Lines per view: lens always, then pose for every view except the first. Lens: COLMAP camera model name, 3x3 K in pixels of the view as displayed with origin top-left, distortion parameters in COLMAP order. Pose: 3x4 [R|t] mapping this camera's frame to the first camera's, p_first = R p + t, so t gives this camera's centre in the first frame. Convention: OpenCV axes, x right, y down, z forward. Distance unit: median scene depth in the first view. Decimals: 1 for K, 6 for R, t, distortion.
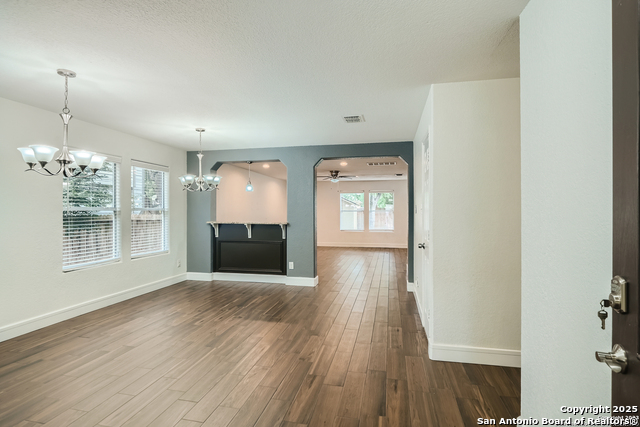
lens RADIAL K [[352.3, 0, 320.4], [0, 352.3, 212.2], [0, 0, 1]] dist [-0.002487, 0.000649]
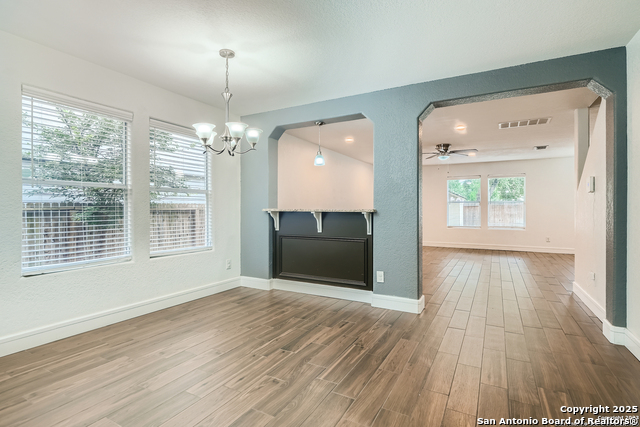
lens RADIAL K [[335.3, 0, 308.8], [0, 335.3, 207.1], [0, 0, 1]] dist [-0.000449, -0.001016]
pose [[0.951905, -0.000651, -0.306392, -0.019622], [-0.001945, 0.999965, -0.008168, 0.029781], [0.306386, 0.008371, 0.951871, 0.374198]]
